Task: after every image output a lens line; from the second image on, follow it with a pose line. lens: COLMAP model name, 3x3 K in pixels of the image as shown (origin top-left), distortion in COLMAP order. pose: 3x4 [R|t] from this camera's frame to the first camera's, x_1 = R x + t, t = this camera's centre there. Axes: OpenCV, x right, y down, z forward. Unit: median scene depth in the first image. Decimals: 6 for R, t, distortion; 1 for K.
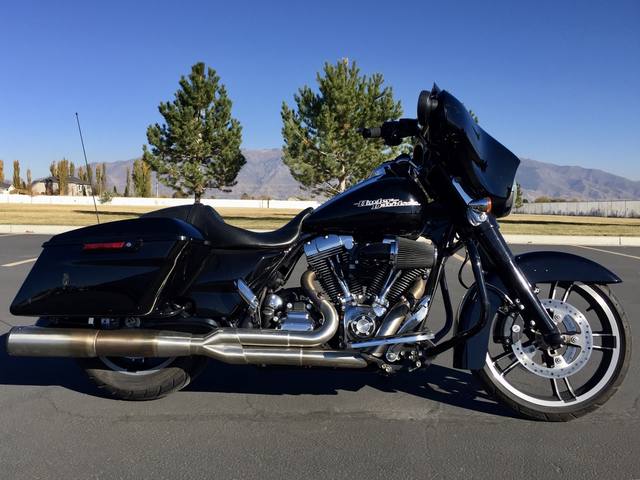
lens RADIAL K [[587.9, 0, 281.6], [0, 587.9, 217.8], [0, 0, 1]] dist [0.093003, -0.139622]
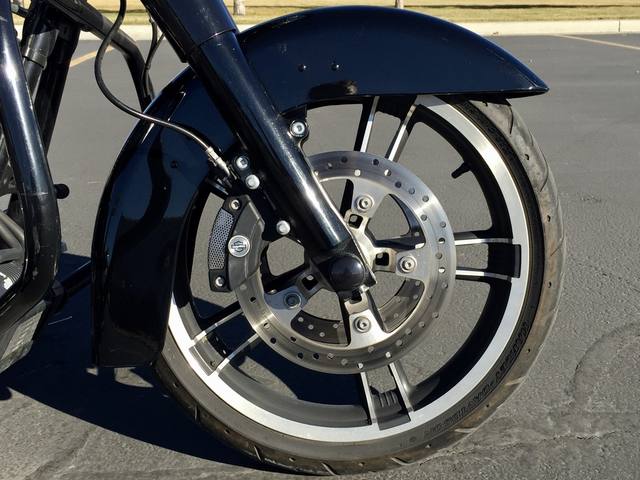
lens RADIAL K [[802.0, 0, 320.0], [0, 802.0, 240.0], [0, 0, 1]] dist [0.018565, 0.018206]
pose [[0.986639, -0.068651, 0.147753, 0.335881], [0.025894, 0.961437, 0.273805, 0.054848], [-0.160853, -0.266321, 0.950368, 0.510316]]
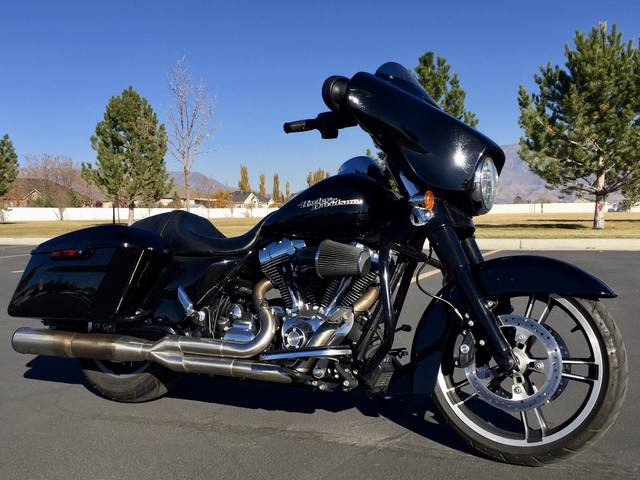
lens RADIAL K [[650.9, 0, 290.7], [0, 650.9, 236.8], [0, 0, 1]] dist [0.045376, -0.042081]
pose [[0.919382, -0.020999, -0.392804, 0.481101], [0.026776, 0.999599, 0.009232, 0.011988], [0.392453, -0.019006, 0.919576, 0.053756]]
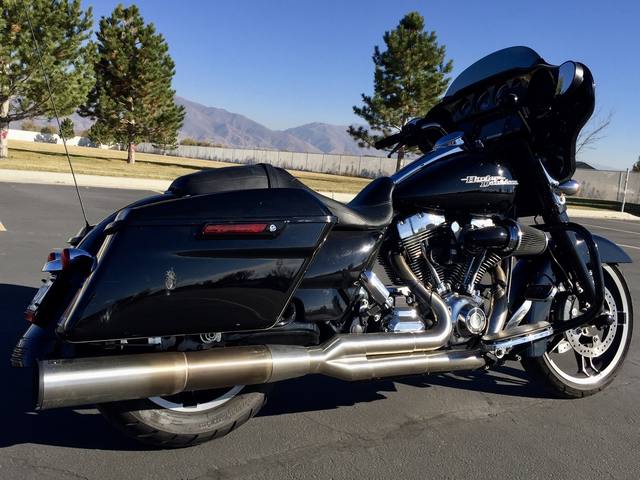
lens RADIAL K [[684.0, 0, 320.0], [0, 684.0, 221.9], [0, 0, 1]] dist [0.167101, -0.380562]
pose [[0.818024, 0.013560, 0.575025, -0.575544], [-0.068618, 0.994883, 0.074154, -0.020374], [-0.571077, -0.100117, 0.814769, 0.280153]]
